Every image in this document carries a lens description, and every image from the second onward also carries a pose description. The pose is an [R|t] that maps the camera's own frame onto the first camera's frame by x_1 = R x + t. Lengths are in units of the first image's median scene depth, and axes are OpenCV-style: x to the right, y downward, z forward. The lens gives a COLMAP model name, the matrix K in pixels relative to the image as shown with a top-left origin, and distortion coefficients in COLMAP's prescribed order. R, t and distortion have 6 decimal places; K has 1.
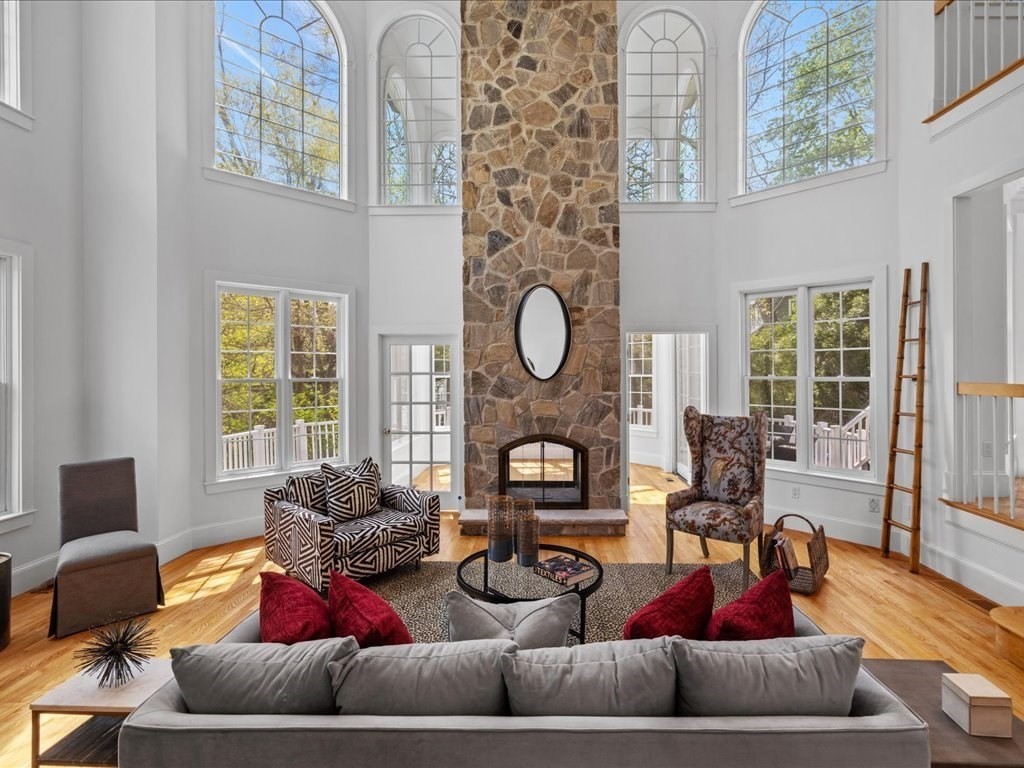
lens RADIAL K [[507.1, 0, 530.5], [0, 507.1, 371.9], [0, 0, 1]] dist [0.000509, -0.000258]
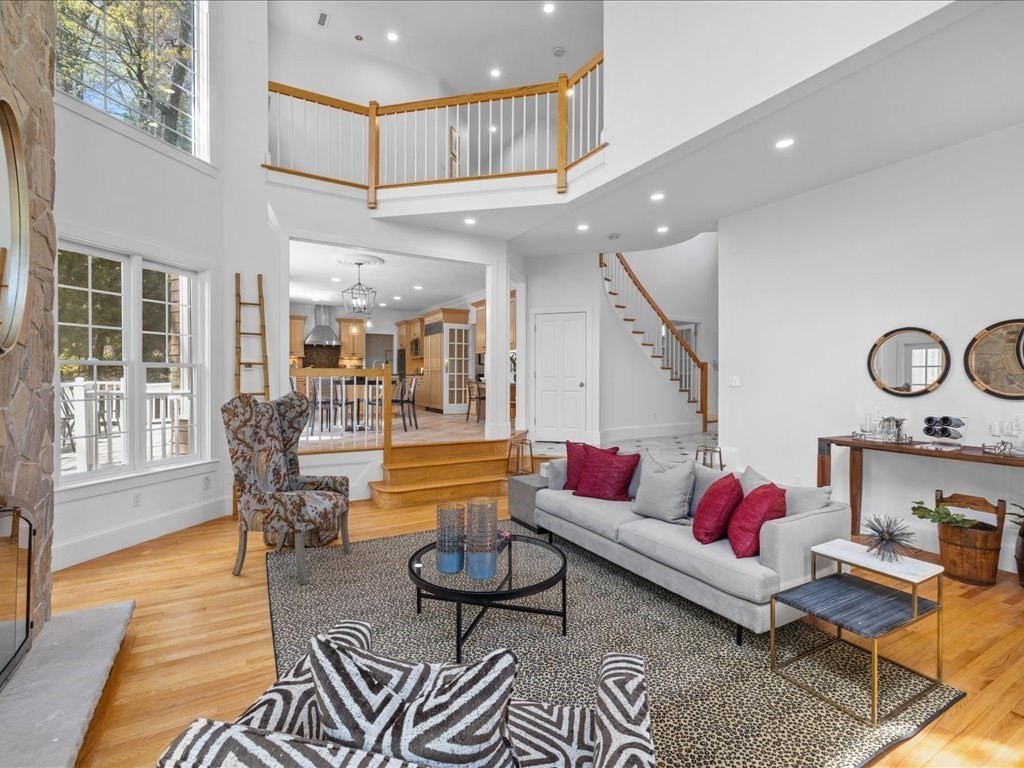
lens RADIAL K [[485.9, 0, 513.4], [0, 485.9, 381.6], [0, 0, 1]] dist [-0.000214, 0.000275]
pose [[-0.519774, -0.009520, 0.854251, -0.475323], [-0.003766, 0.999954, 0.008853, 0.032184], [-0.854295, 0.001384, -0.519786, 0.859631]]
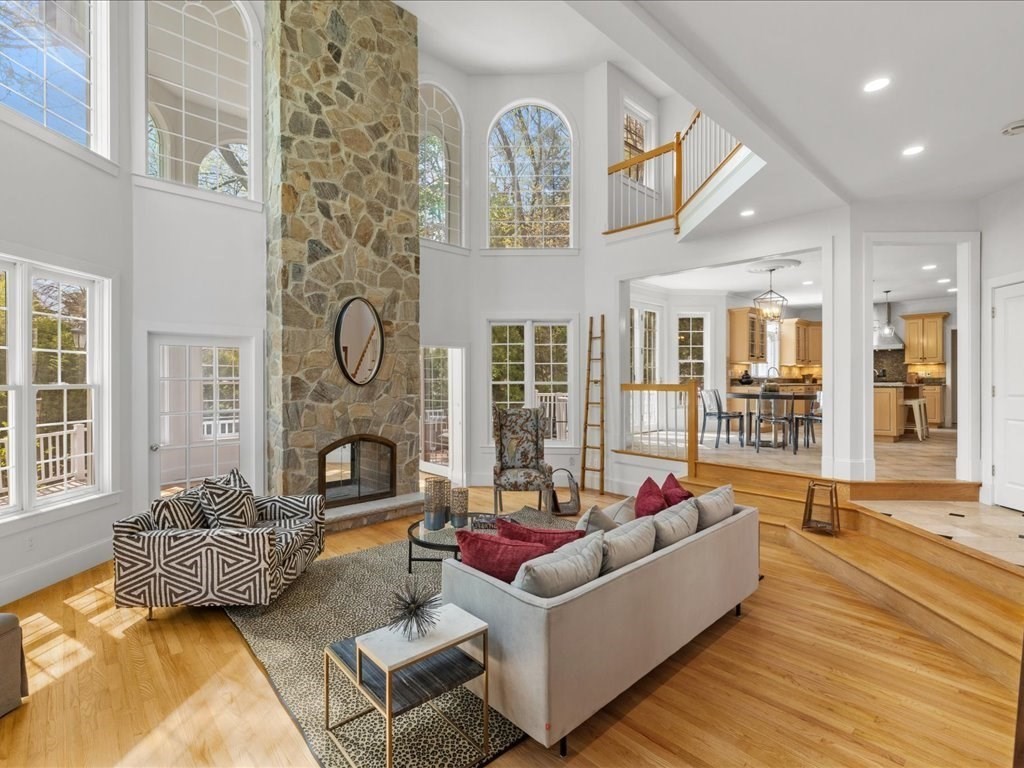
lens RADIAL K [[485.9, 0, 513.4], [0, 485.9, 381.6], [0, 0, 1]] dist [-0.000214, 0.000275]
pose [[0.722083, -0.000804, 0.691806, -0.461820], [-0.000060, 0.999999, 0.001225, 0.007635], [-0.691807, -0.000926, 0.722082, 0.012272]]
